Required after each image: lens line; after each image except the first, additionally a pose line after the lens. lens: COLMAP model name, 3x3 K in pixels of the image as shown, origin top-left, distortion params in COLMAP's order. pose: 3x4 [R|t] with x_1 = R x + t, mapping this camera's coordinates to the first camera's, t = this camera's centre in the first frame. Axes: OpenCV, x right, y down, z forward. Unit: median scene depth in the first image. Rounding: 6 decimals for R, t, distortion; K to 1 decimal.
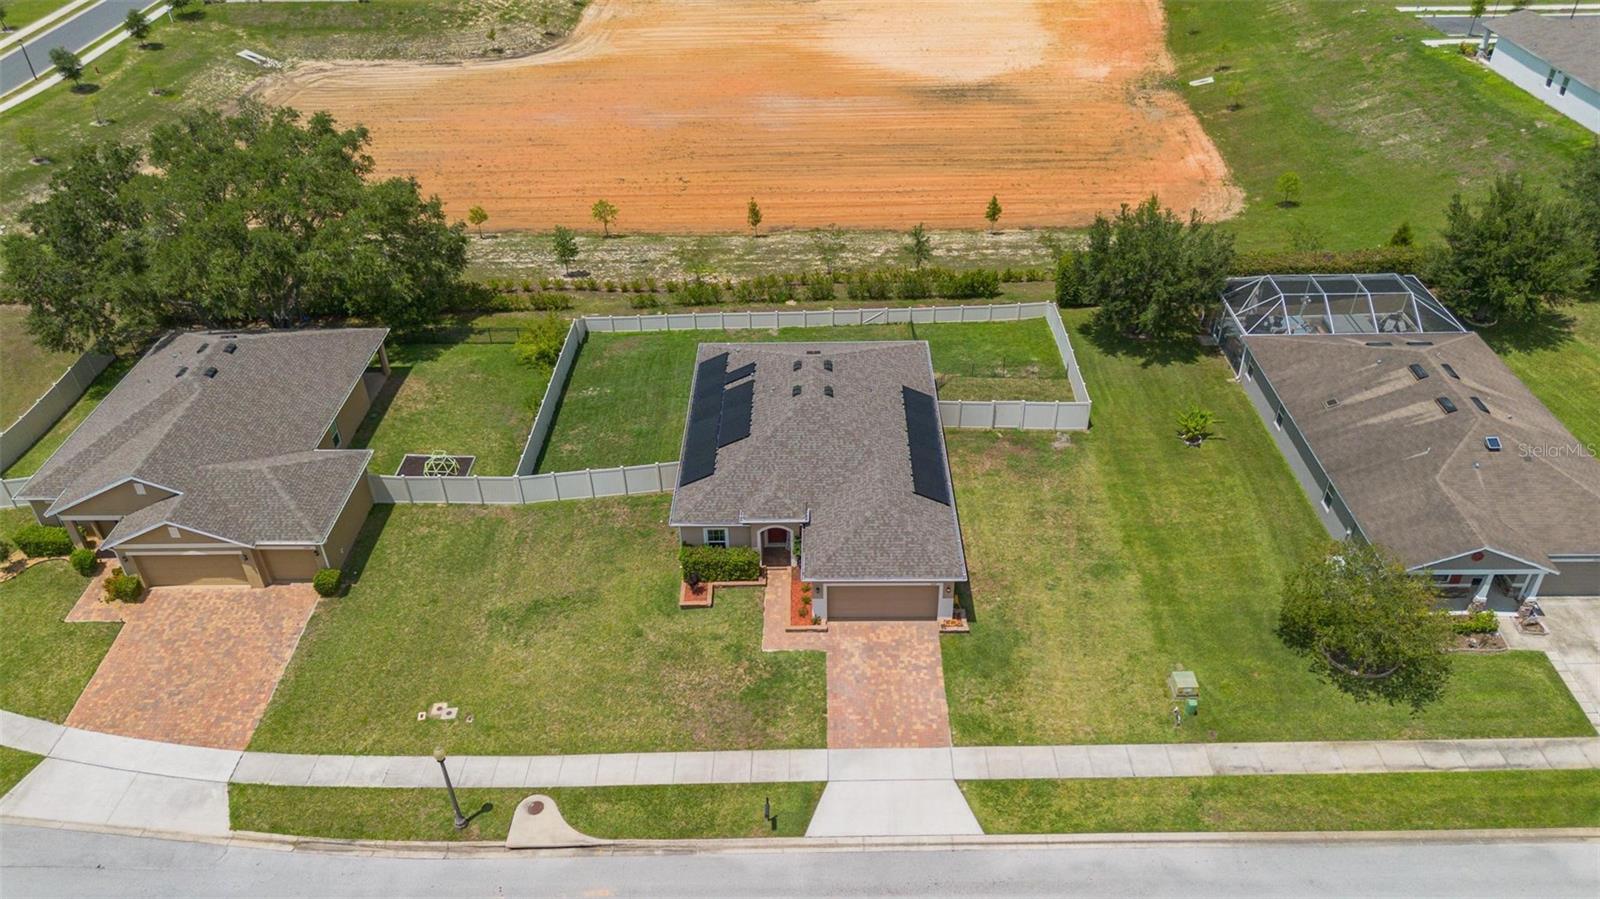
lens RADIAL K [[1133.5, 0, 800.0], [0, 1133.5, 449.5], [0, 0, 1]] dist [0.064465, -0.061708]
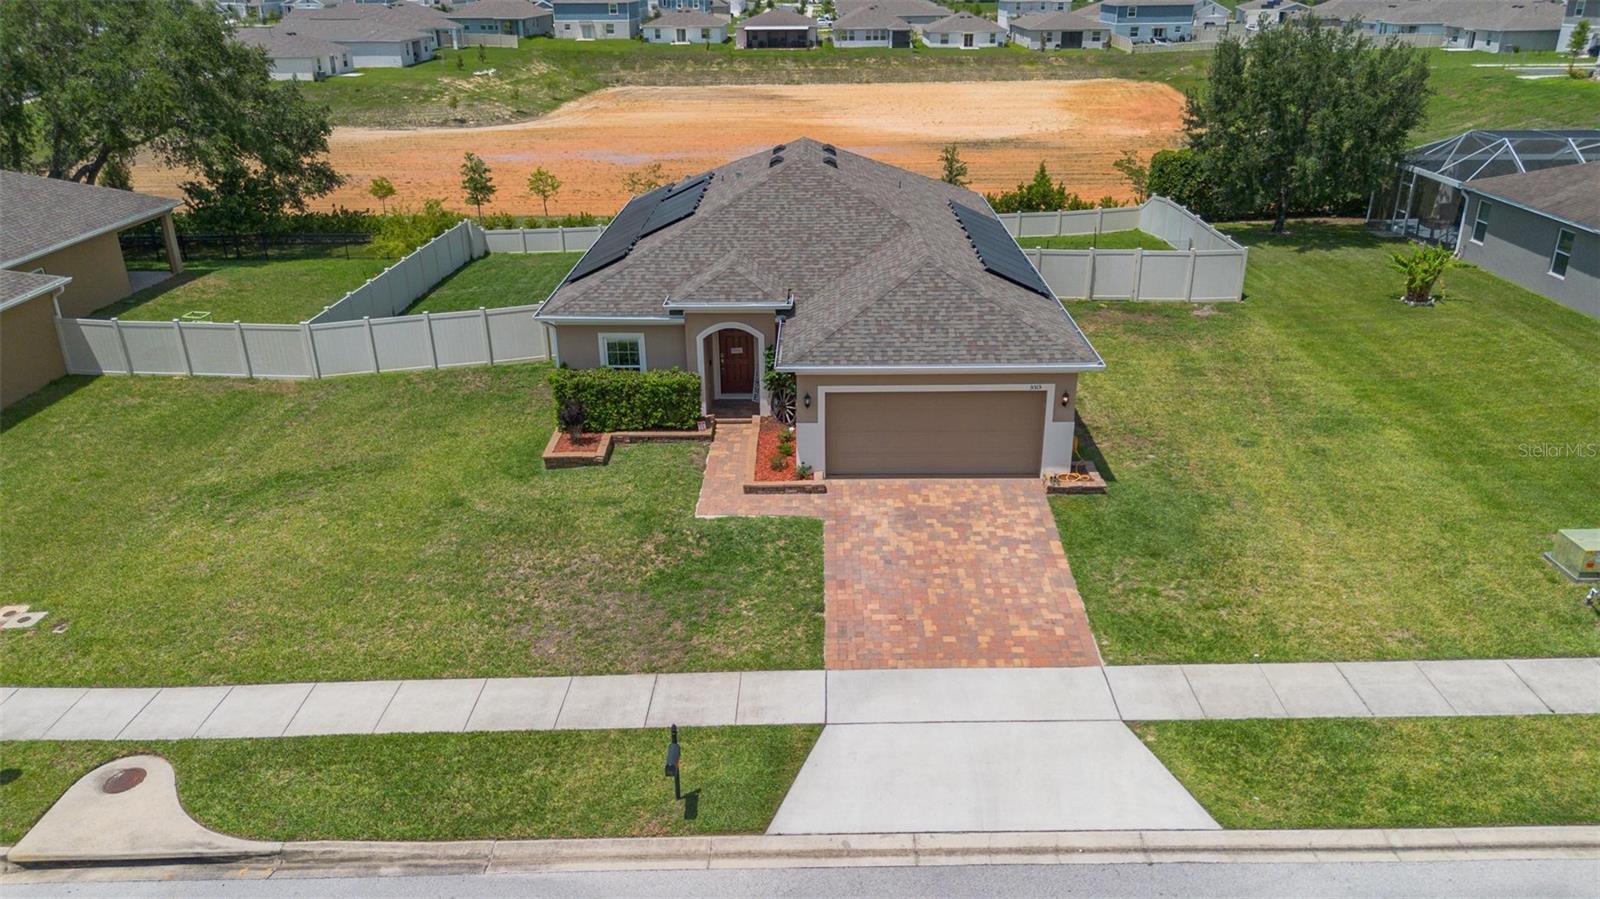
lens RADIAL K [[1133.5, 0, 800.0], [0, 1133.5, 449.5], [0, 0, 1]] dist [0.064465, -0.061708]
pose [[0.999965, 0.008209, -0.001813, 0.014108], [-0.008407, 0.976083, -0.217237, 0.267480], [-0.000013, 0.217245, 0.976117, 0.529341]]
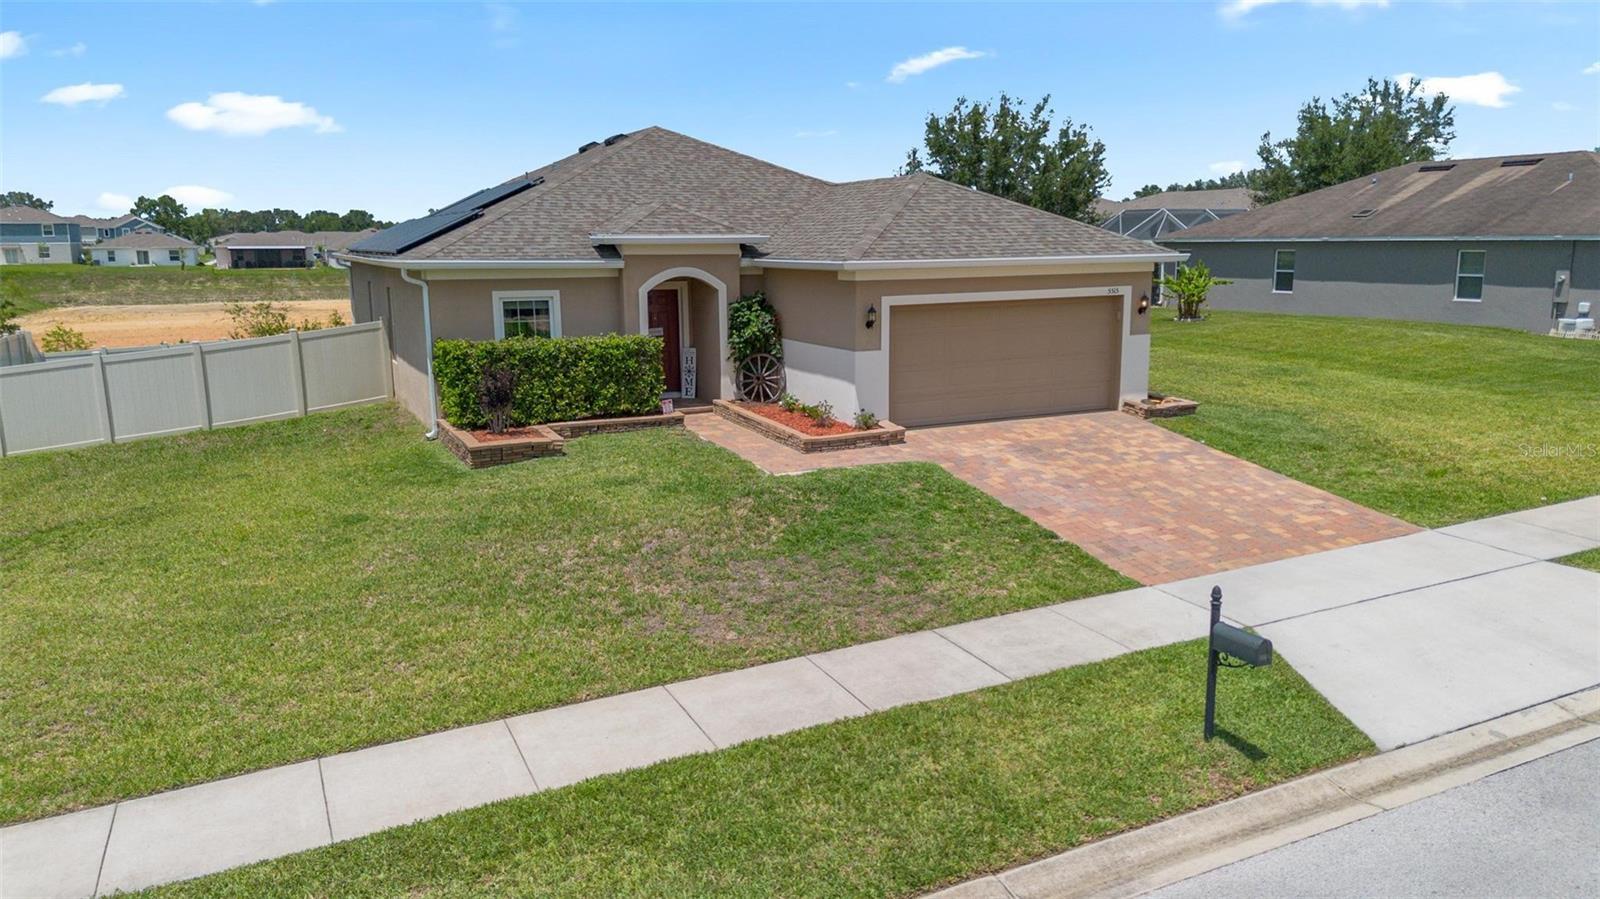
lens RADIAL K [[1142.4, 0, 800.0], [0, 1142.4, 449.5], [0, 0, 1]] dist [0.057408, -0.058330]
pose [[0.898812, -0.072506, 0.432295, -0.178695], [0.250047, 0.894830, -0.369806, 0.309940], [-0.360017, 0.440480, 0.822414, 0.748073]]
